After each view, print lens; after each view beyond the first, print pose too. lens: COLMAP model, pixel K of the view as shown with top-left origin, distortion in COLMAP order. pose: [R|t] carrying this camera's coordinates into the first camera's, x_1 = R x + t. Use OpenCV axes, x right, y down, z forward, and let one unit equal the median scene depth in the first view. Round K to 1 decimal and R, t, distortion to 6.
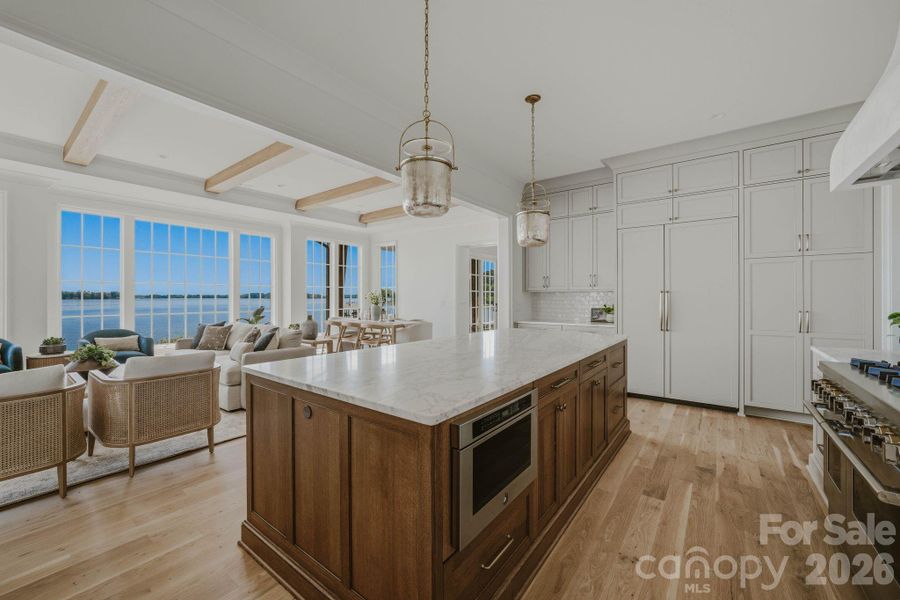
lens RADIAL K [[353.5, 0, 450.4], [0, 353.5, 296.0], [0, 0, 1]] dist [0.004421, 0.000237]
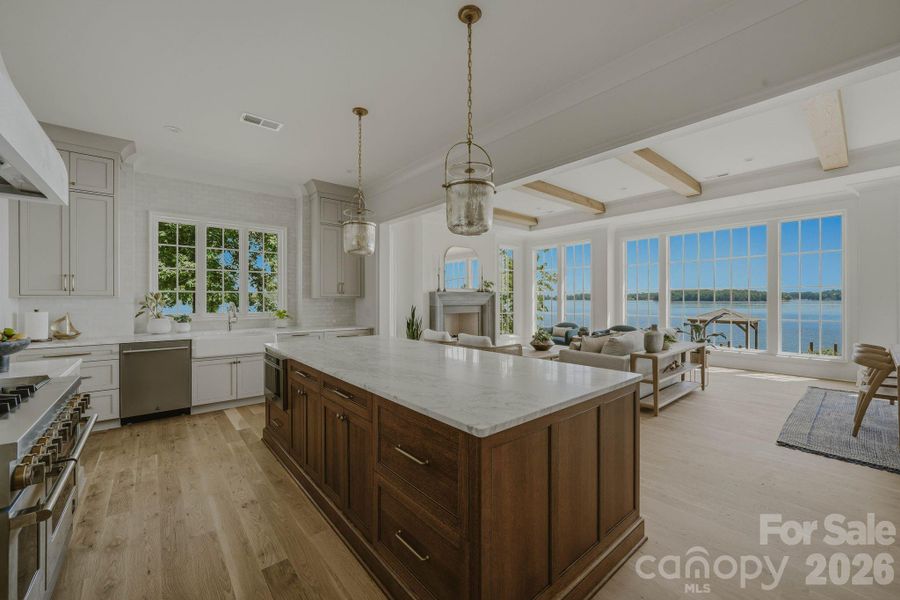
lens RADIAL K [[363.9, 0, 456.3], [0, 363.9, 297.1], [0, 0, 1]] dist [-0.001846, -0.000034]
pose [[-0.202995, -0.010252, -0.979126, 0.275766], [-0.001036, 0.999947, -0.010255, 0.001427], [0.979179, -0.001067, -0.202995, 0.336731]]
